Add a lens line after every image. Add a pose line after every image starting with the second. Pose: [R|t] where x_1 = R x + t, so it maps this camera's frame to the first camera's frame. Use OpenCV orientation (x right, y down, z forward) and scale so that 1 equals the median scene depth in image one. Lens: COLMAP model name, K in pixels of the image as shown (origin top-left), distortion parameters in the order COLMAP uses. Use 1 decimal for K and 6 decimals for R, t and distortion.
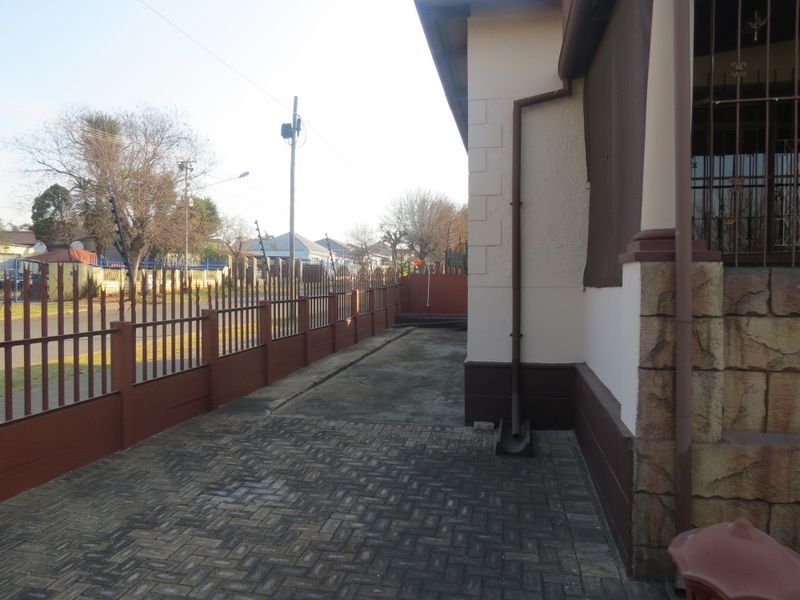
lens RADIAL K [[570.2, 0, 400.0], [0, 570.2, 300.0], [0, 0, 1]] dist [-0.028335, 0.006318]
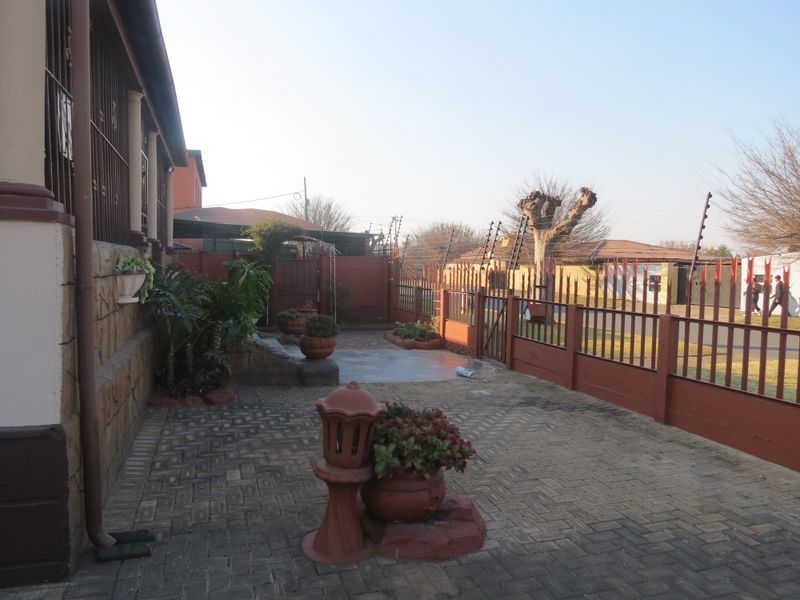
lens RADIAL K [[564.0, 0, 400.0], [0, 564.0, 300.0], [0, 0, 1]] dist [-0.033615, 0.007082]
pose [[-0.498586, -0.062021, 0.864619, -0.568951], [0.005376, 0.997197, 0.074632, -0.008348], [-0.866823, 0.041859, -0.496855, 0.952165]]
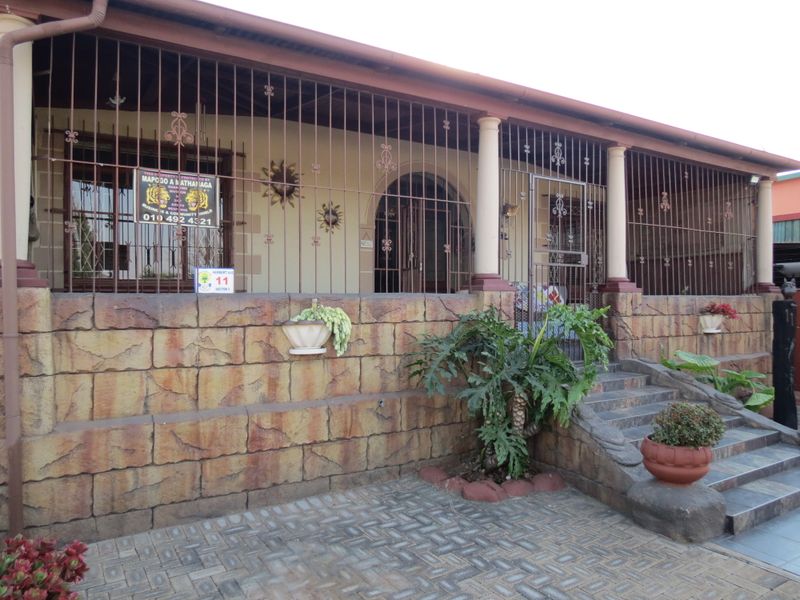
lens RADIAL K [[564.0, 0, 400.0], [0, 564.0, 300.0], [0, 0, 1]] dist [-0.033615, 0.007082]
pose [[0.733711, -0.002671, 0.679456, 0.285968], [0.029840, 0.999154, -0.028295, 0.016085], [-0.678806, 0.041035, 0.733170, -0.408114]]
